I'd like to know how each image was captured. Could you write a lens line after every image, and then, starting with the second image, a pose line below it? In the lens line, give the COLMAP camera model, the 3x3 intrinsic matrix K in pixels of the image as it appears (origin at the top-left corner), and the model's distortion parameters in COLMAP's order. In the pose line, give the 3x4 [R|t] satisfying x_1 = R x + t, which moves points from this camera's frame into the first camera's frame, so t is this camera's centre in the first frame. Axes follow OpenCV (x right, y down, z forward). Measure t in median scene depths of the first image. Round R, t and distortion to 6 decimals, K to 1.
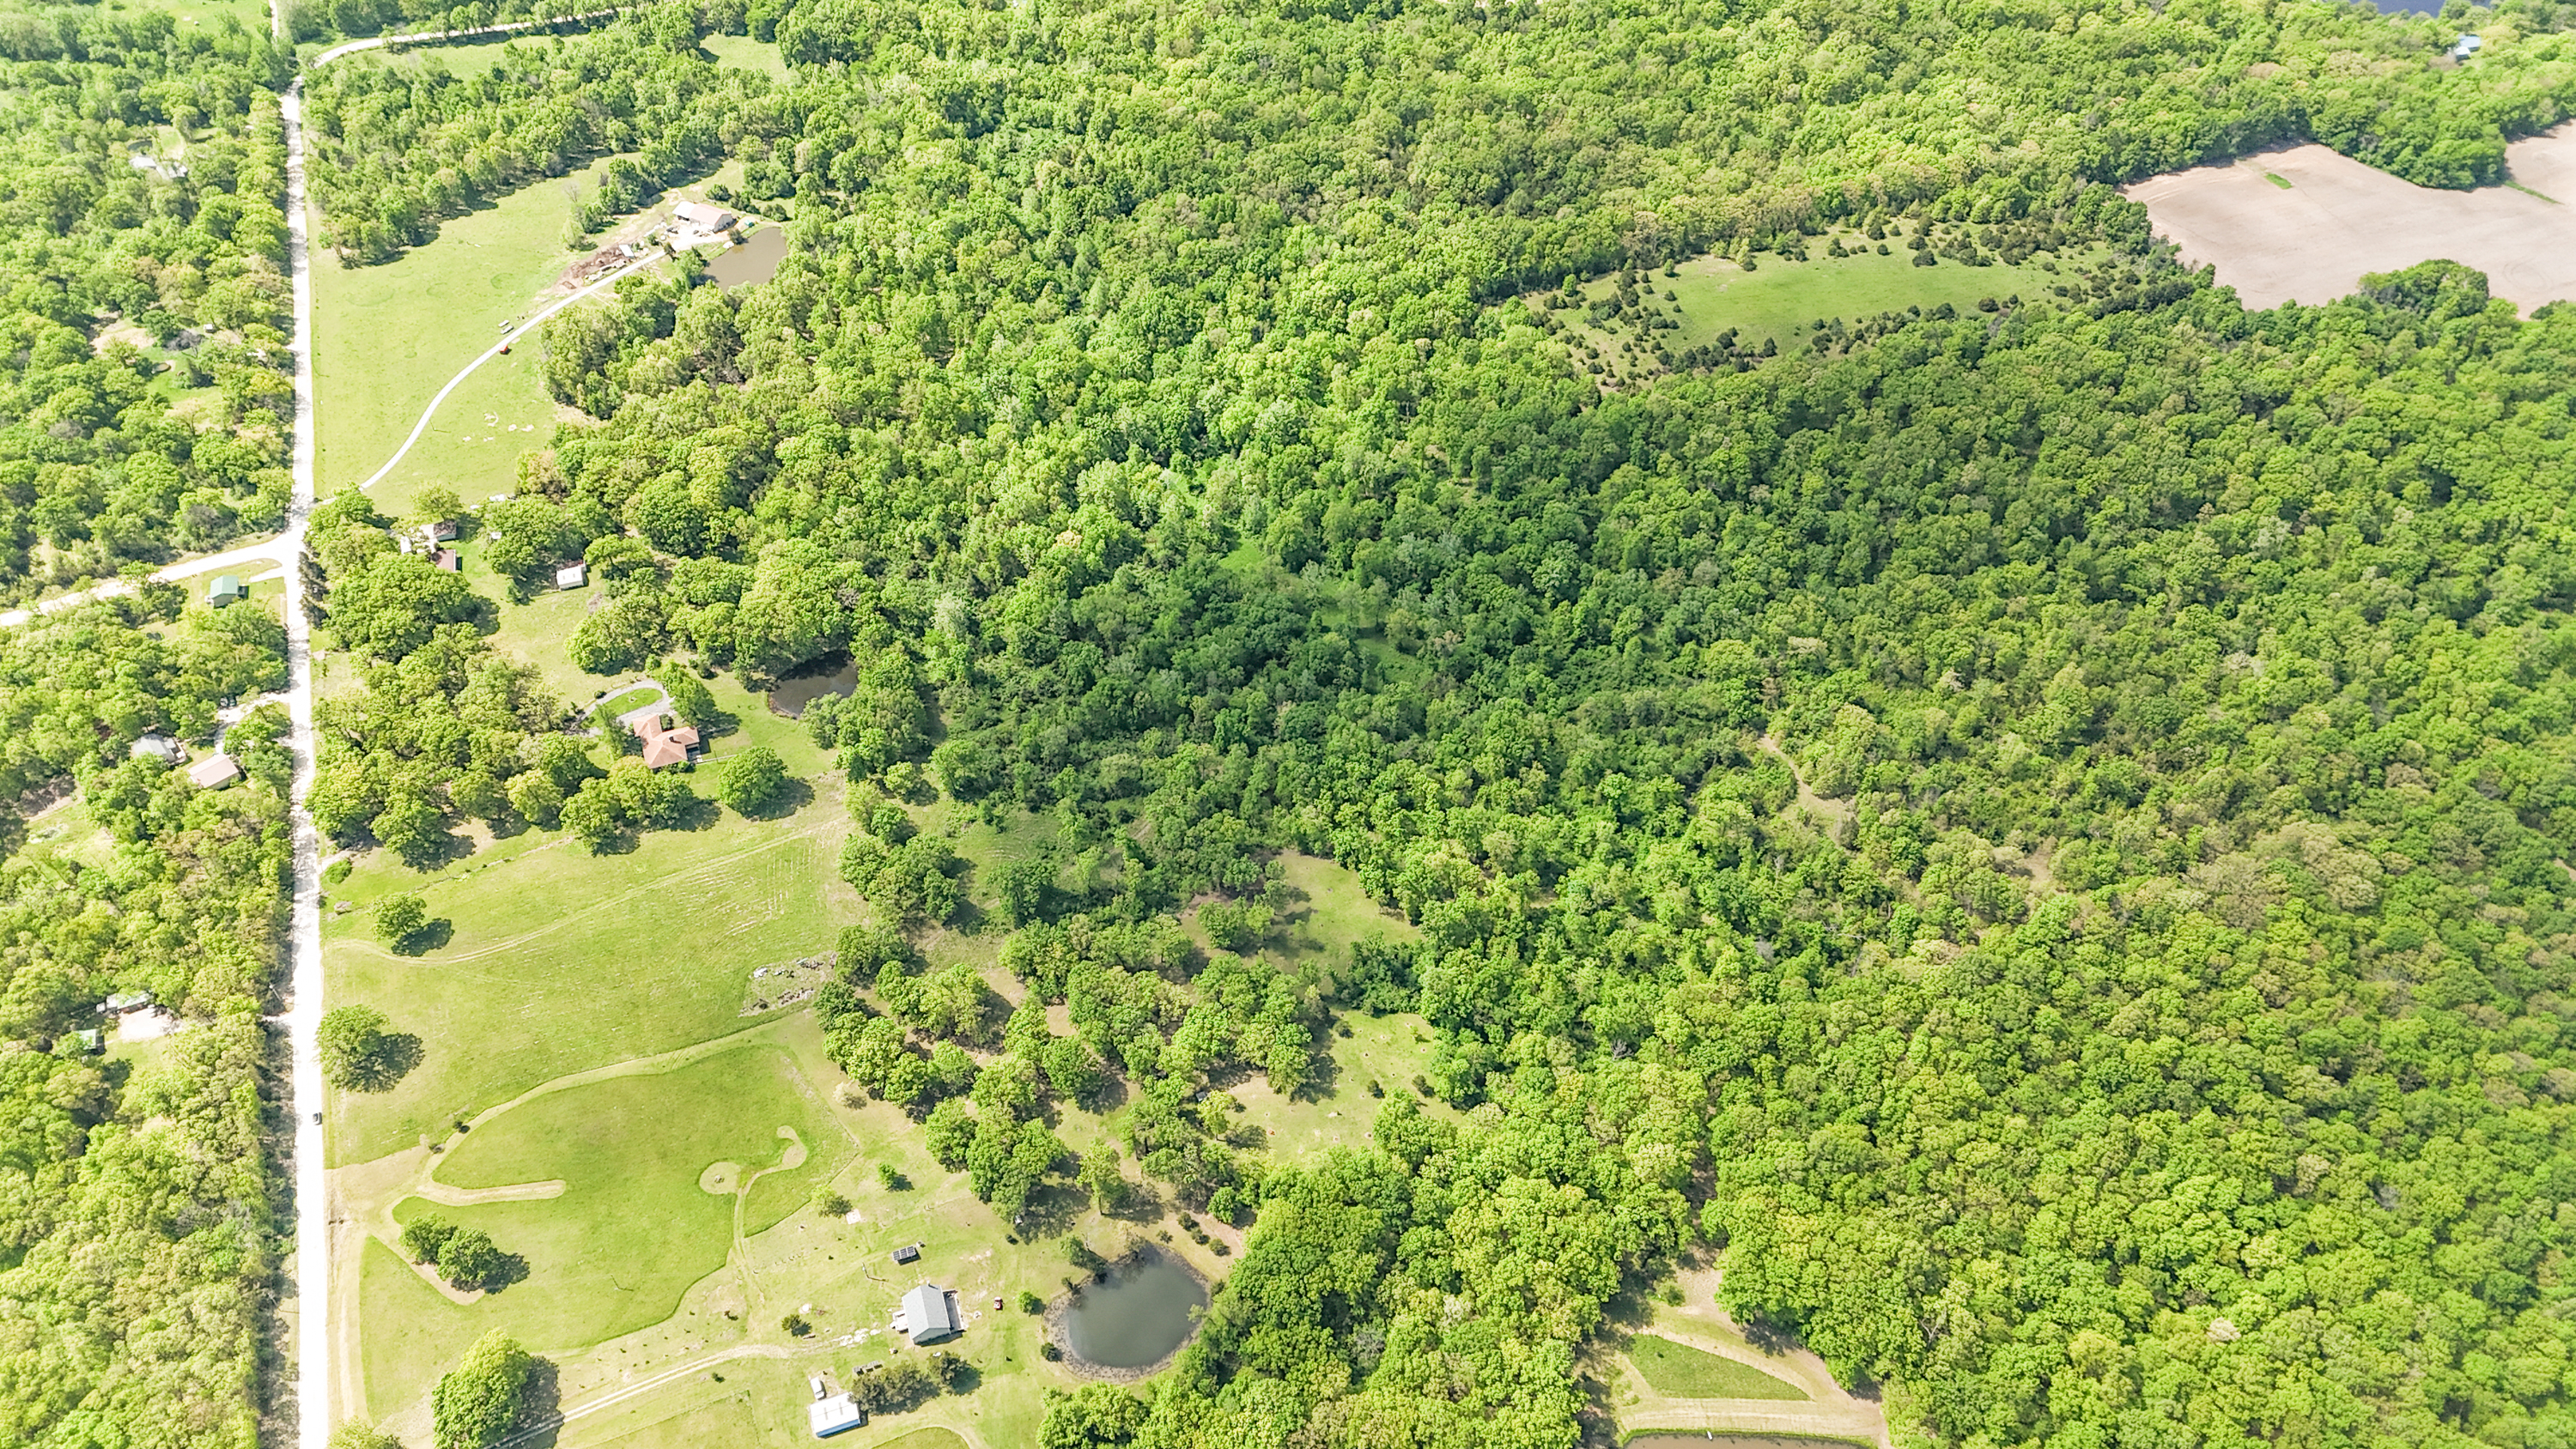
lens RADIAL K [[1885.2, 0, 1295.0], [0, 1885.2, 720.4], [0, 0, 1]] dist [0.079950, -0.074483]
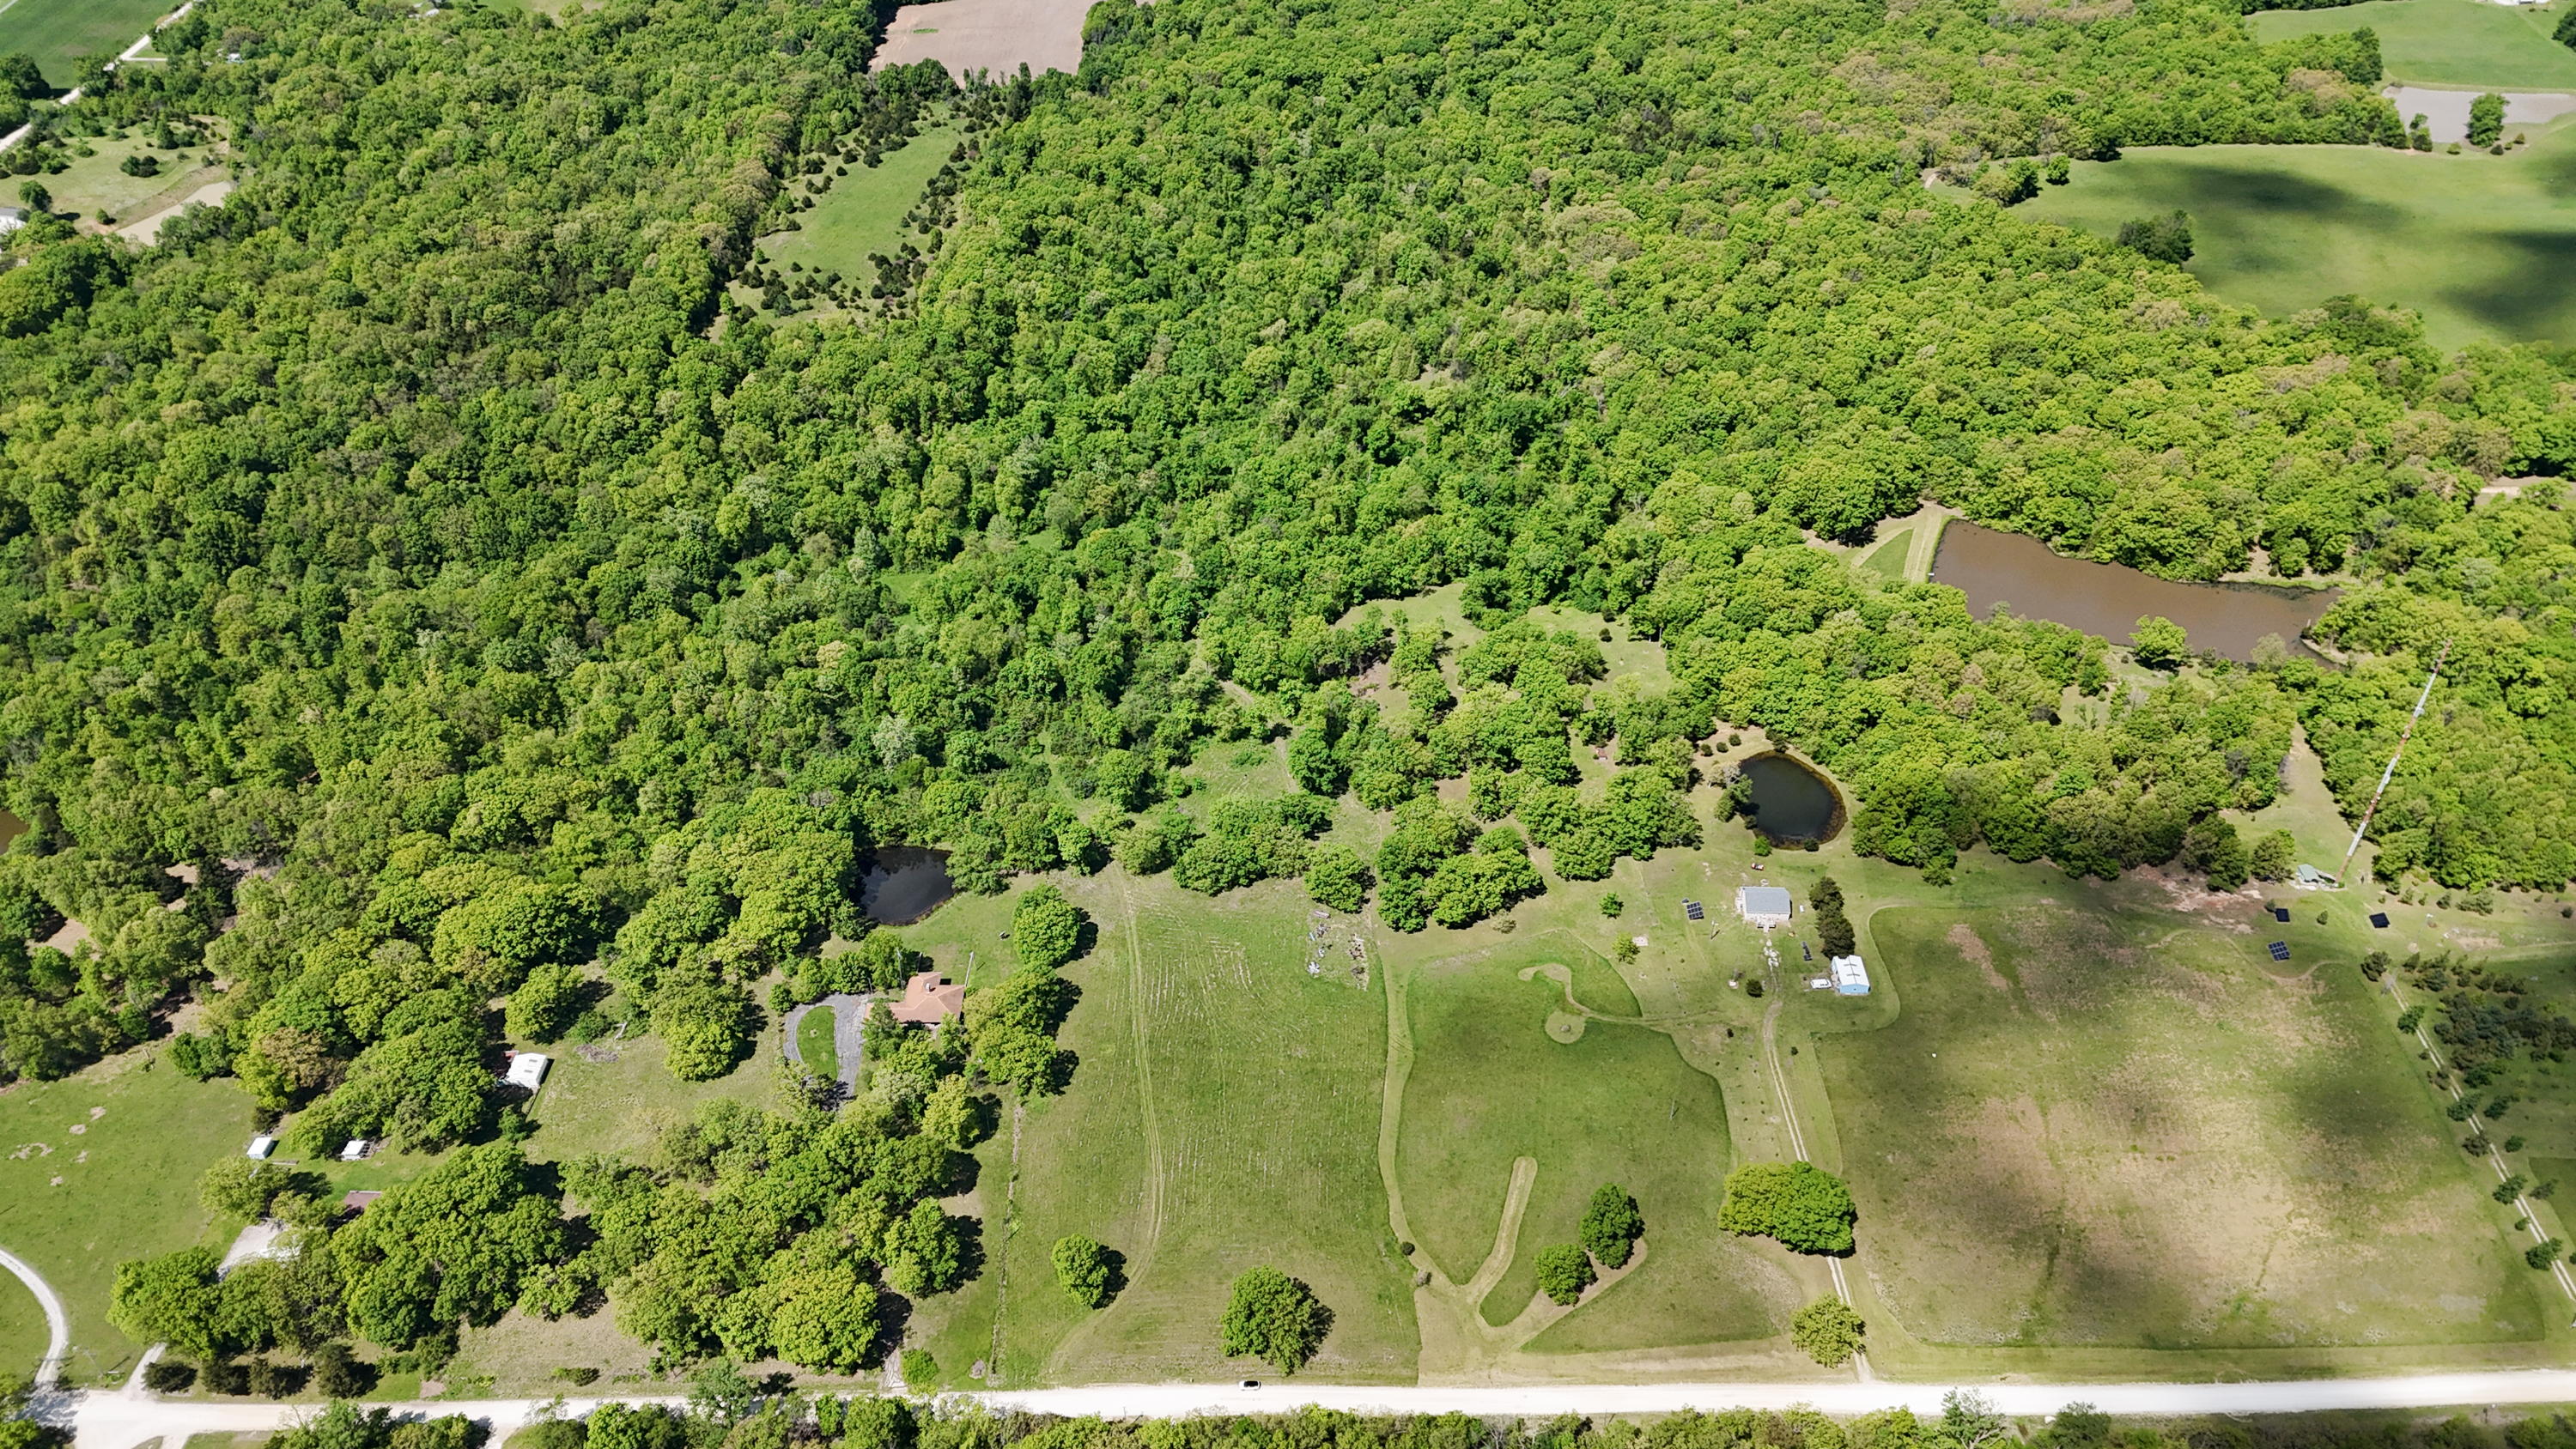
lens RADIAL K [[1885.2, 0, 1295.0], [0, 1885.2, 720.4], [0, 0, 1]] dist [0.079950, -0.074483]
pose [[0.346139, -0.592362, 0.727527, -0.694022], [0.671684, 0.697867, 0.248642, -0.145566], [-0.655003, 0.402603, 0.639439, 0.298986]]
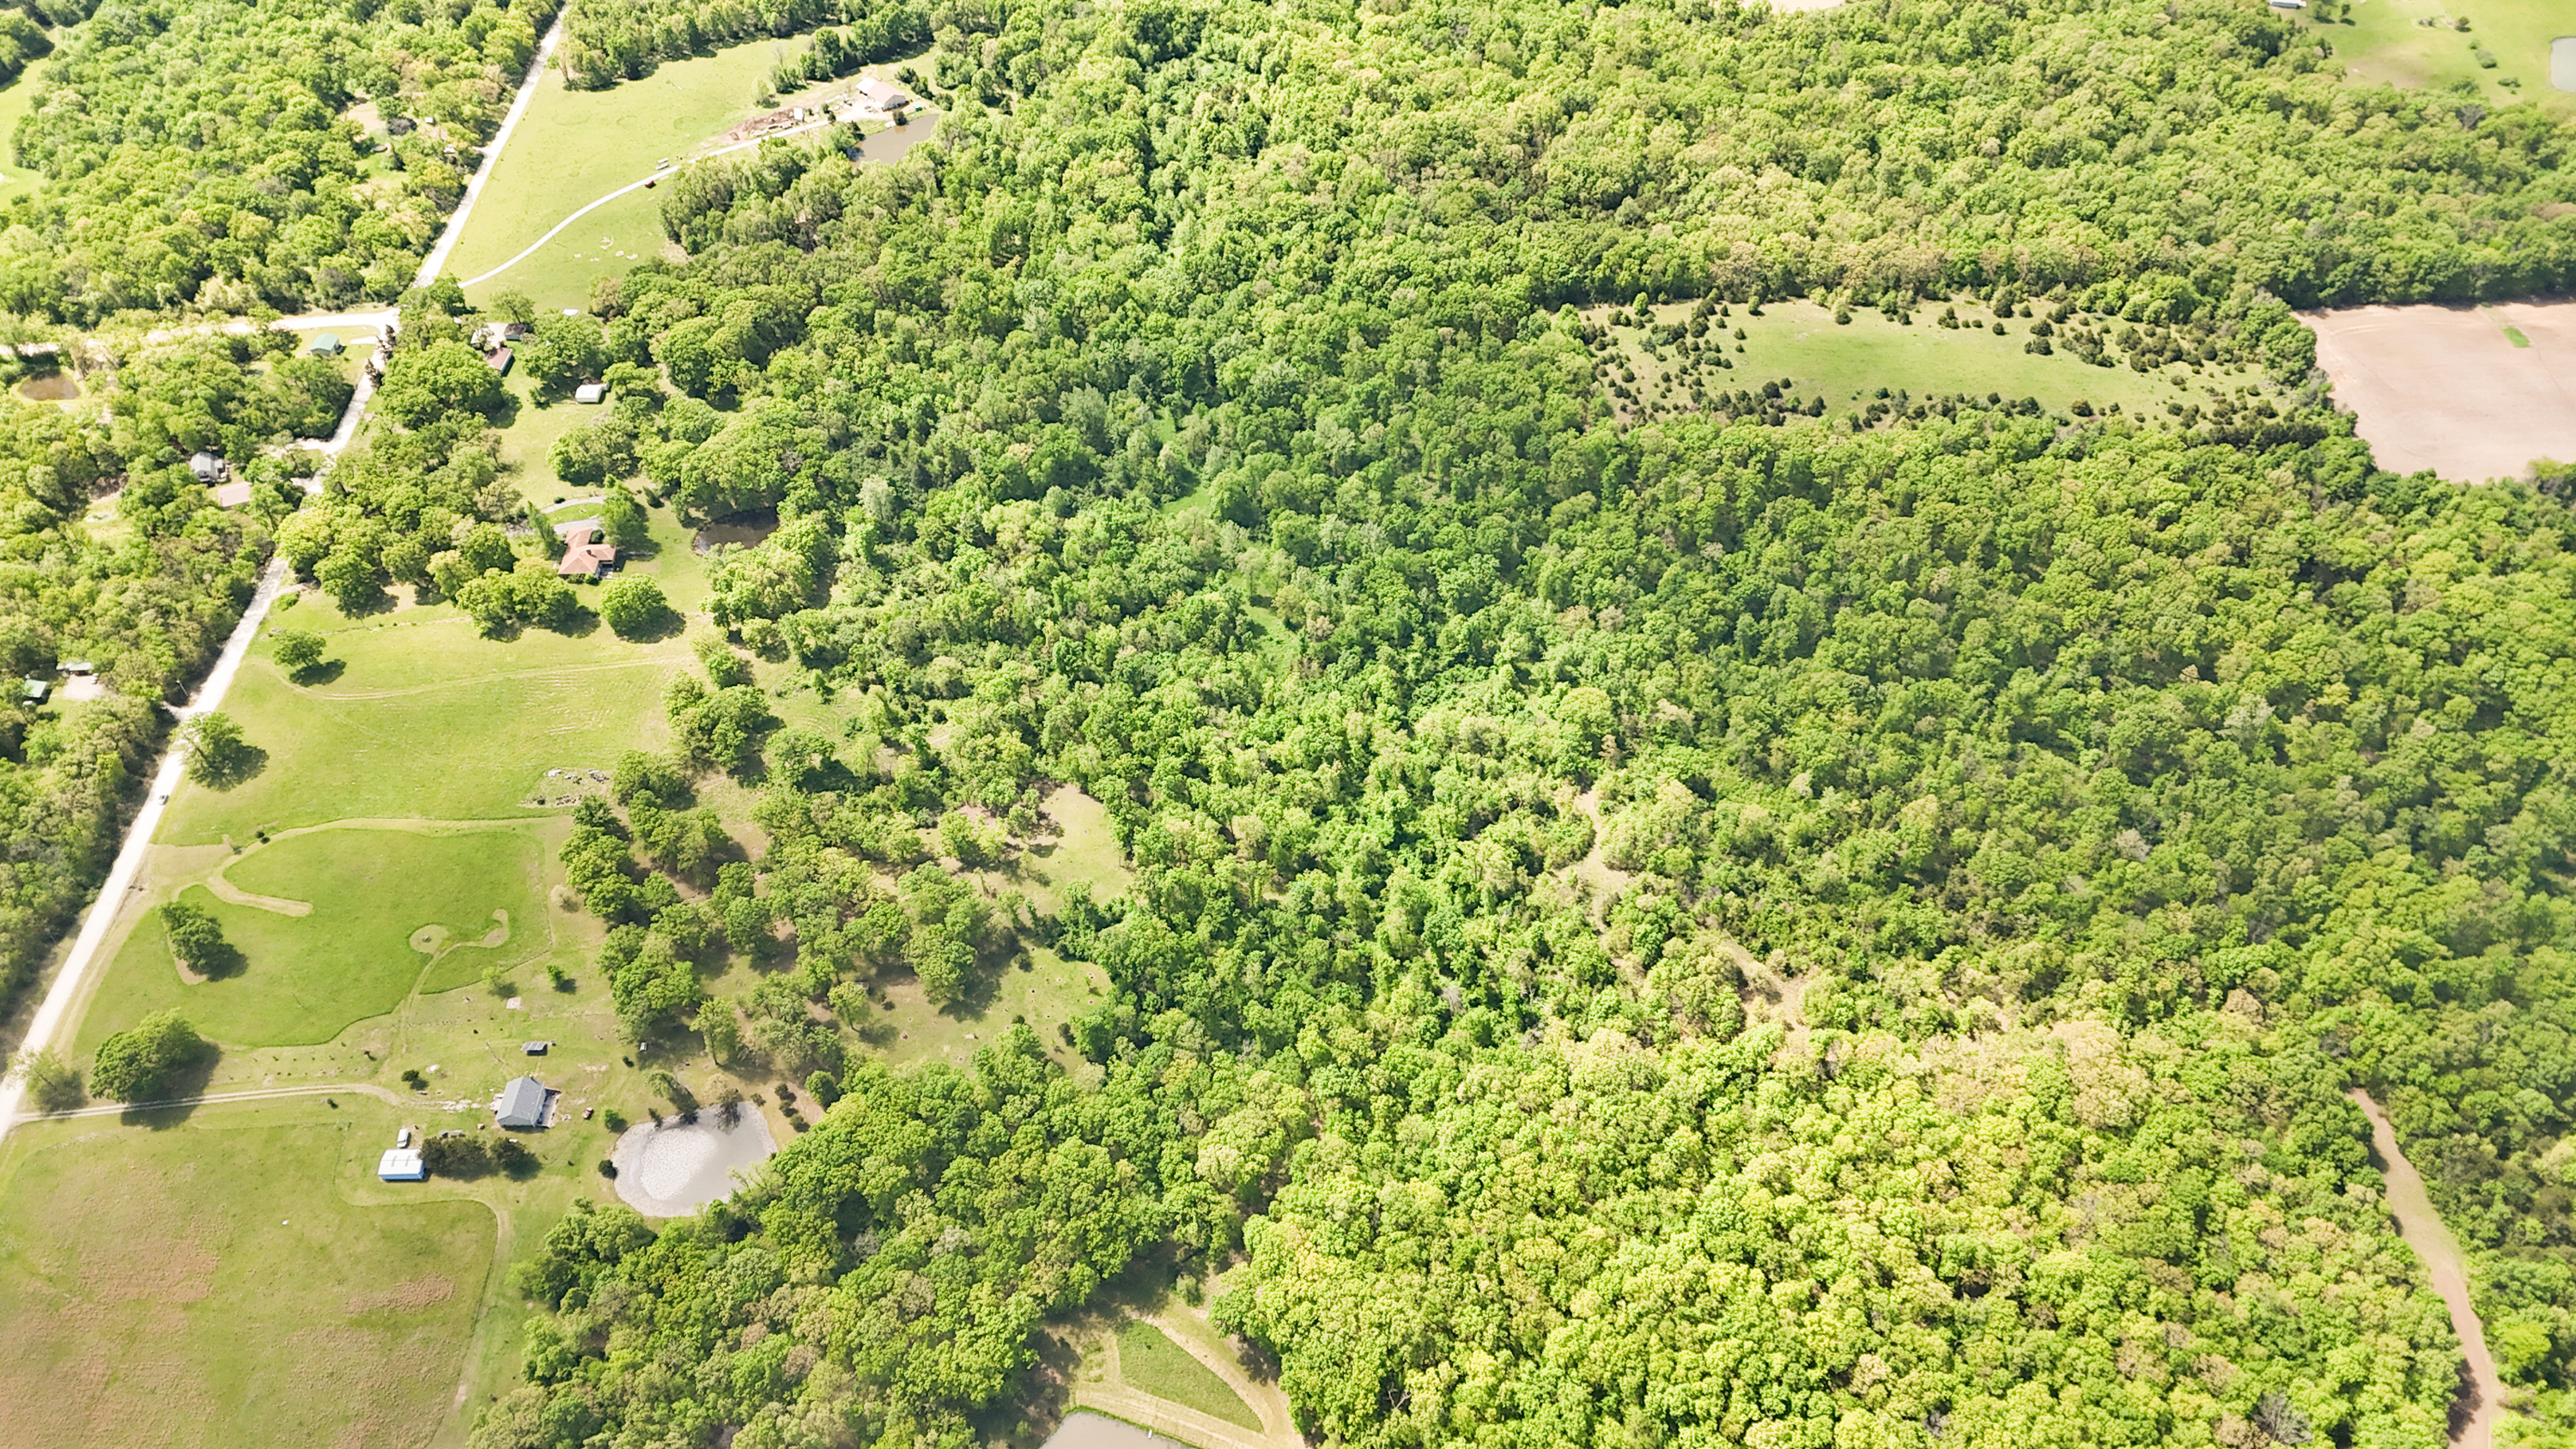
lens RADIAL K [[1885.2, 0, 1295.0], [0, 1885.2, 720.4], [0, 0, 1]] dist [0.079950, -0.074483]
pose [[0.945088, 0.232392, -0.229787, 0.287924], [-0.227259, 0.972604, 0.048939, -0.036479], [0.234865, 0.005970, 0.972010, 0.030674]]
